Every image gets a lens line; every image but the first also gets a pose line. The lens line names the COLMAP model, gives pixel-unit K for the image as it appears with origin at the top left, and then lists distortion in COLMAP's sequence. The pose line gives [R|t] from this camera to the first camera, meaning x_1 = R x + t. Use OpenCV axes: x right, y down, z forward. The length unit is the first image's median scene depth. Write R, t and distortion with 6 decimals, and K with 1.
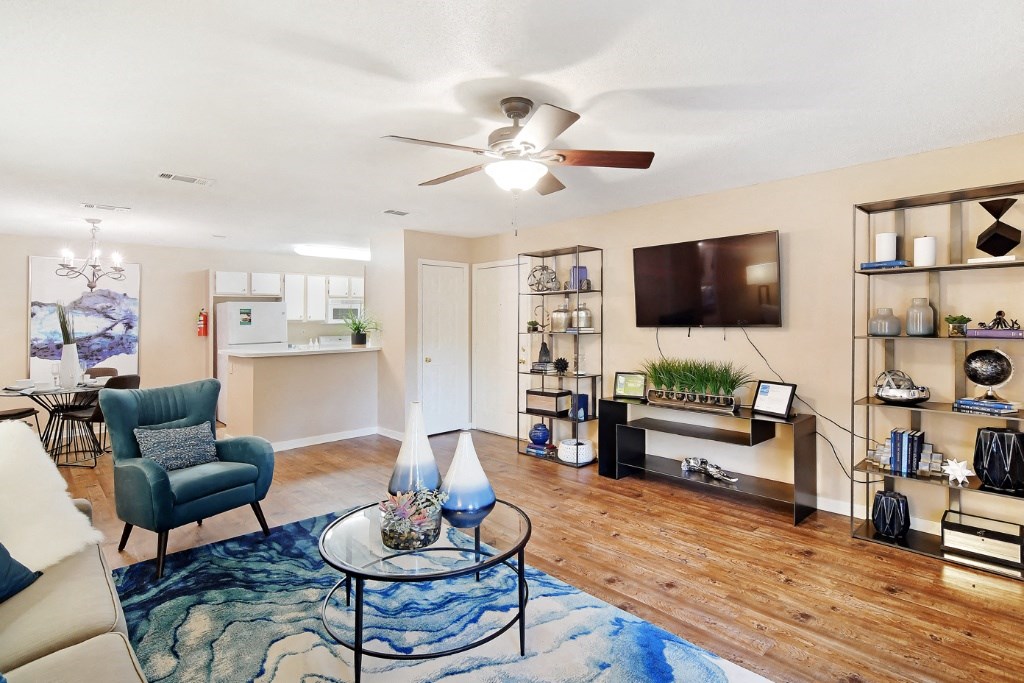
lens RADIAL K [[522.8, 0, 546.5], [0, 522.8, 315.1], [0, 0, 1]] dist [-0.010771, 0.001352]
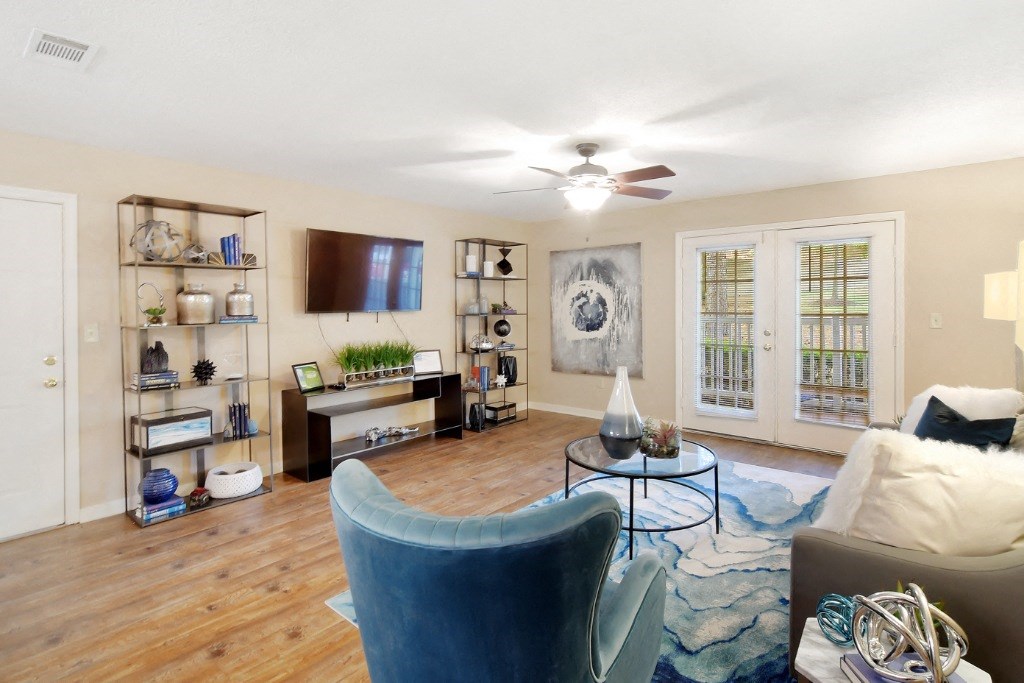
lens RADIAL K [[522.8, 0, 509.8], [0, 522.8, 316.5], [0, 0, 1]] dist [-0.010771, 0.001352]
pose [[-0.076109, -0.014731, 0.996991, -1.254405], [-0.004309, 0.999886, 0.014445, 0.022481], [-0.997090, -0.003197, -0.076164, 1.153389]]
